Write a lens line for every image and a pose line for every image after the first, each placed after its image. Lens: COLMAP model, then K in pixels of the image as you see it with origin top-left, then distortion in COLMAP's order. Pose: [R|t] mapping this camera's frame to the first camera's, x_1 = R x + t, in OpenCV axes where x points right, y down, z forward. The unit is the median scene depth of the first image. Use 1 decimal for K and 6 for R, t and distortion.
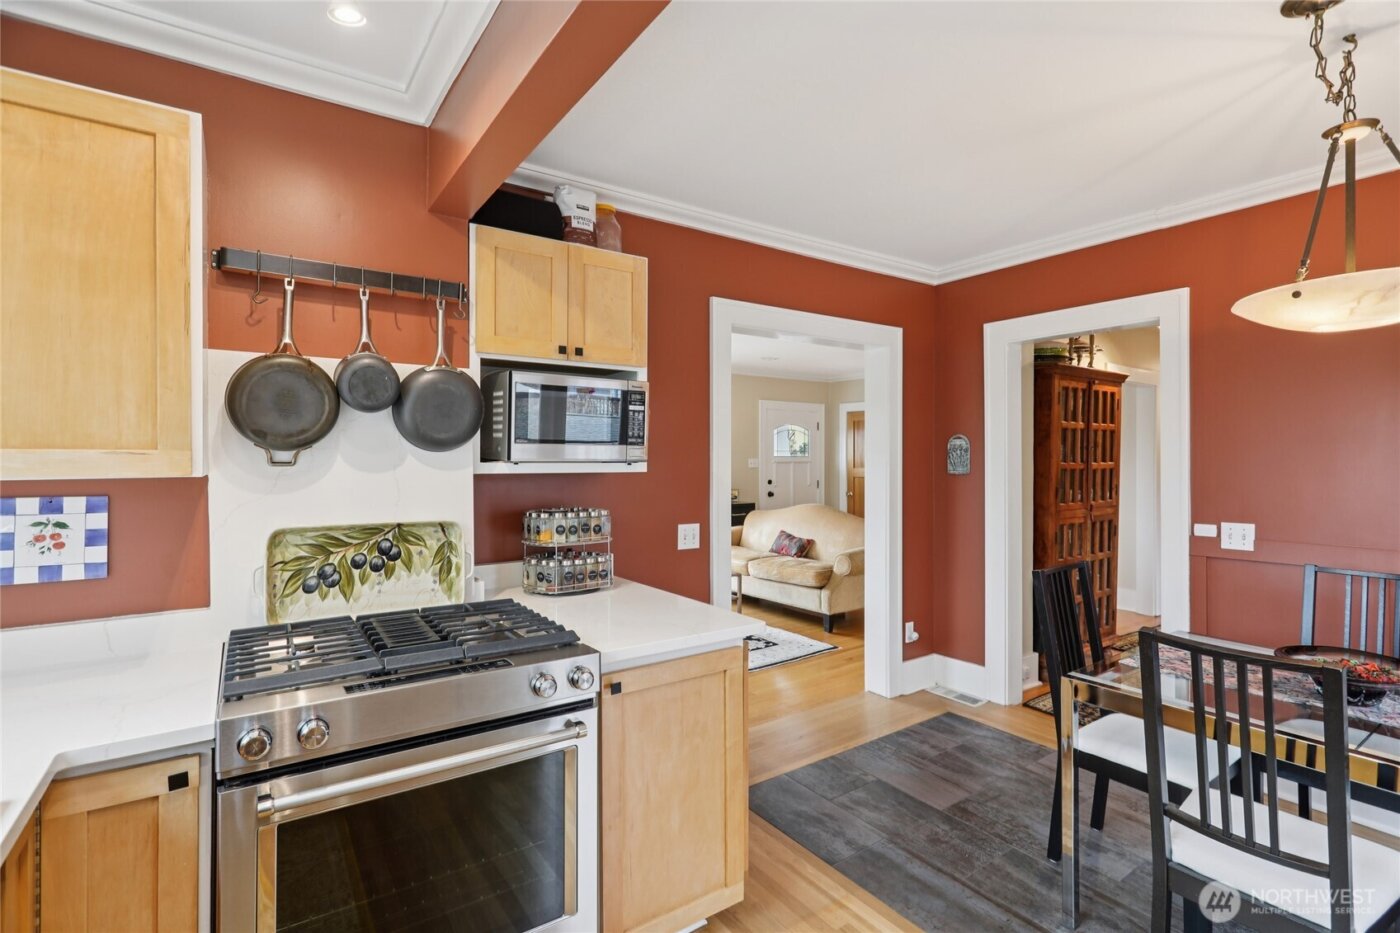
lens RADIAL K [[659.2, 0, 699.7], [0, 659.2, 460.9], [0, 0, 1]] dist [-0.001640, -0.000327]
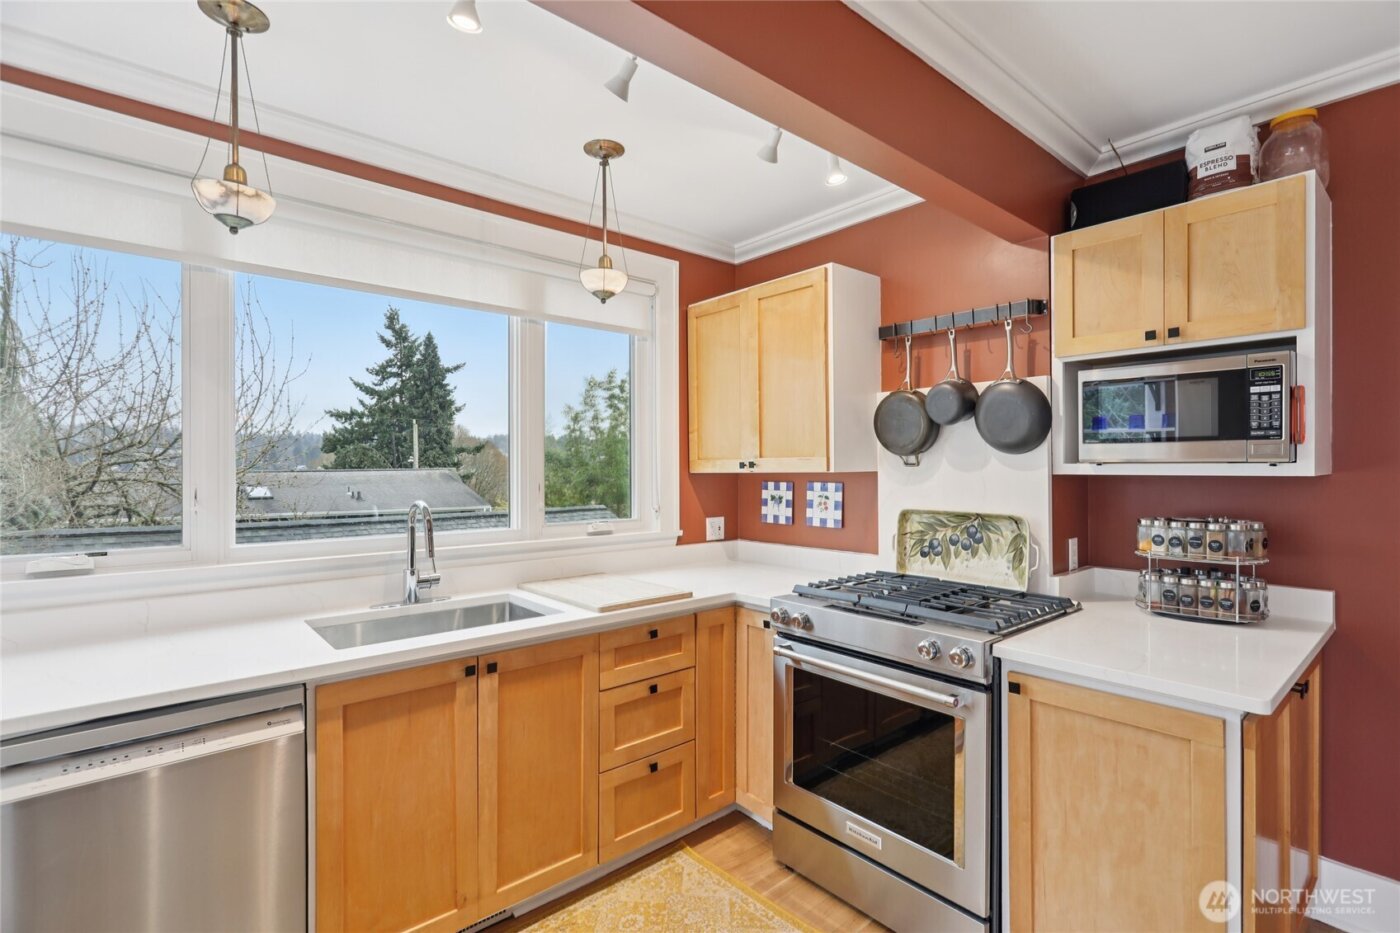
lens RADIAL K [[659.2, 0, 698.4], [0, 659.2, 465.6], [0, 0, 1]] dist [-0.001640, -0.000327]
pose [[0.101410, 0.001424, -0.994844, 0.706630], [0.006898, 0.999974, 0.002134, -0.000311], [0.994821, -0.007078, 0.101398, 0.358999]]
